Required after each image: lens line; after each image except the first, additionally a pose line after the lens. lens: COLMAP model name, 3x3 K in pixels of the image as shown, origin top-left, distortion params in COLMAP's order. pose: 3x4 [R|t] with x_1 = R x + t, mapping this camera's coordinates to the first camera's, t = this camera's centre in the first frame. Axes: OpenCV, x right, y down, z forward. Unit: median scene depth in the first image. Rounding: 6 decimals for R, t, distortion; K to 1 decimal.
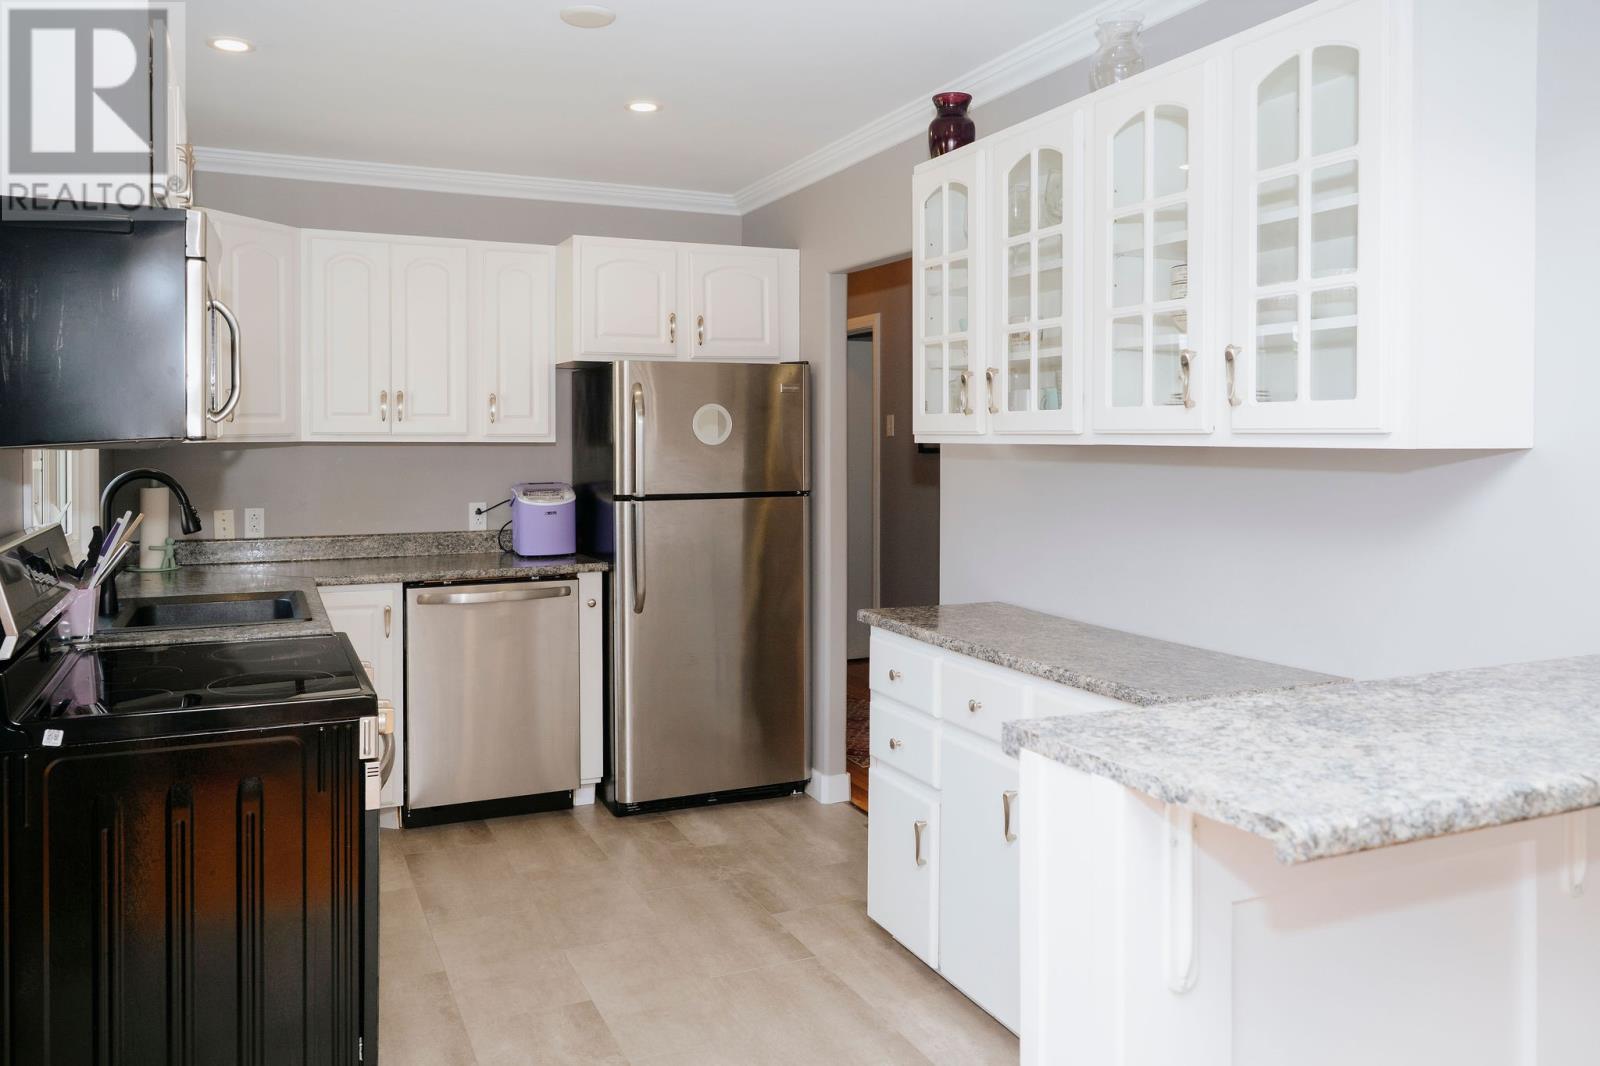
lens RADIAL K [[1179.8, 0, 796.6], [0, 1179.8, 418.1], [0, 0, 1]] dist [0.004241, -0.000774]
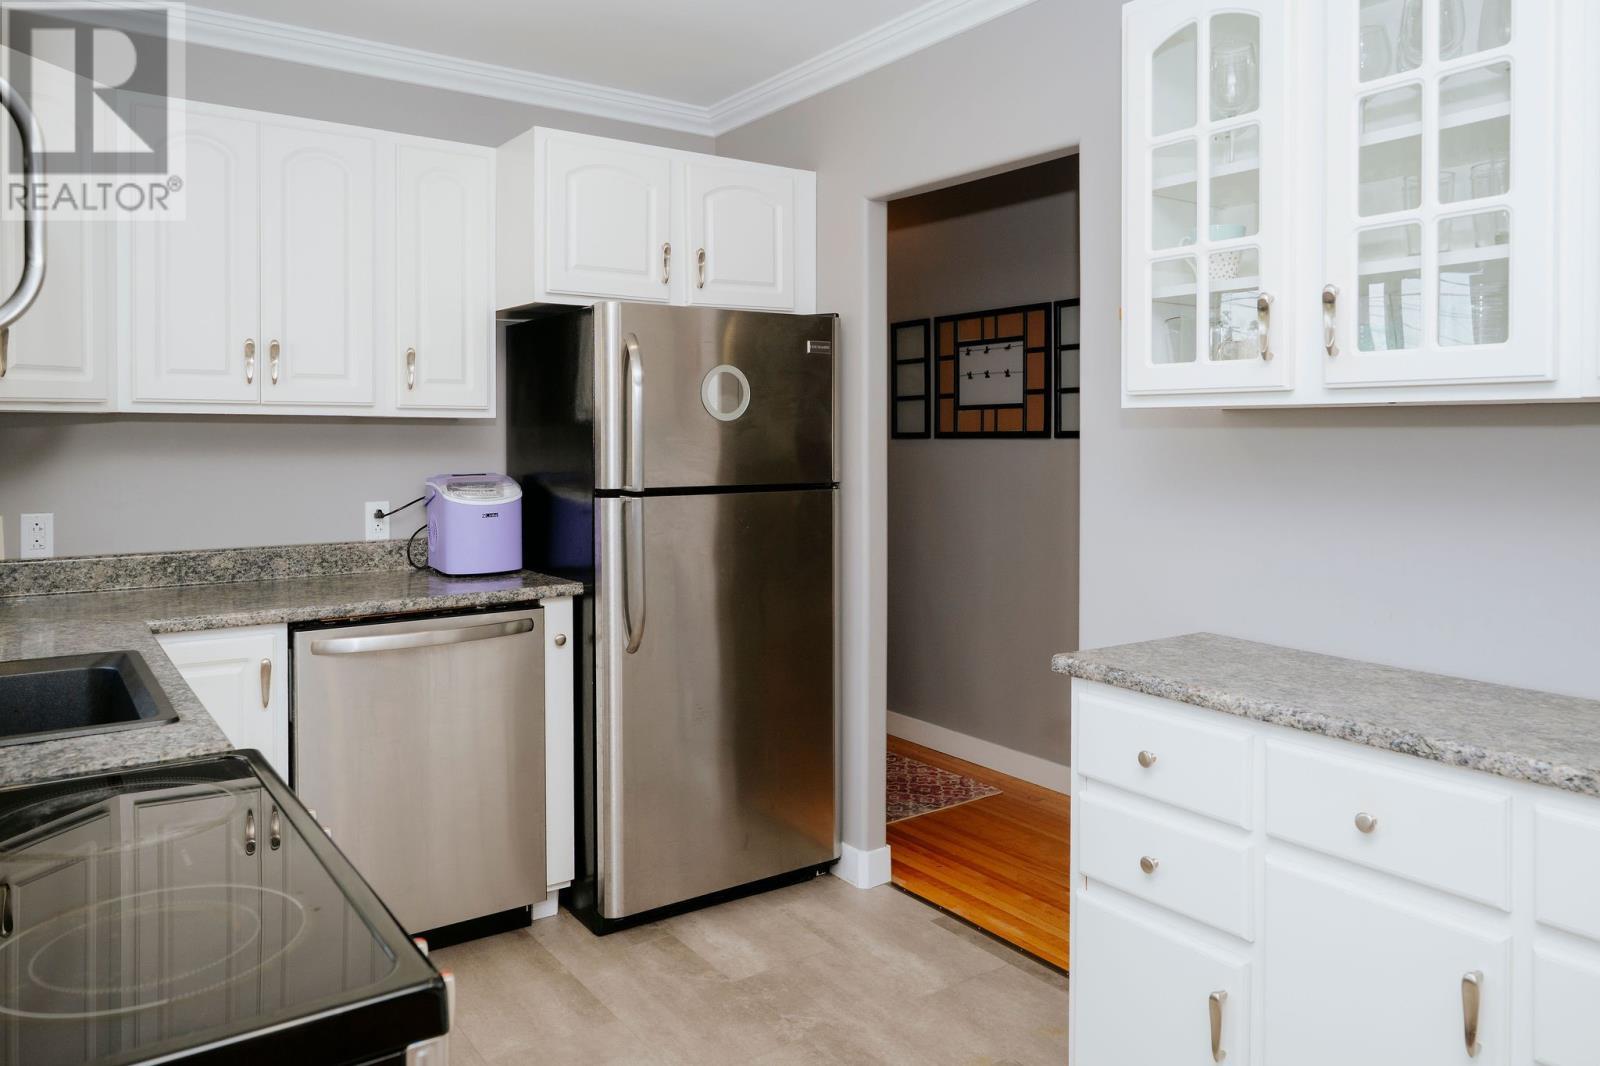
lens RADIAL K [[1110.5, 0, 802.5], [0, 1110.5, 425.9], [0, 0, 1]] dist [0.001493, 0.000258]
pose [[0.981806, 0.002155, 0.189877, -0.157492], [-0.003515, 0.999971, 0.006828, 0.021278], [-0.189856, -0.007371, 0.981784, 0.308841]]
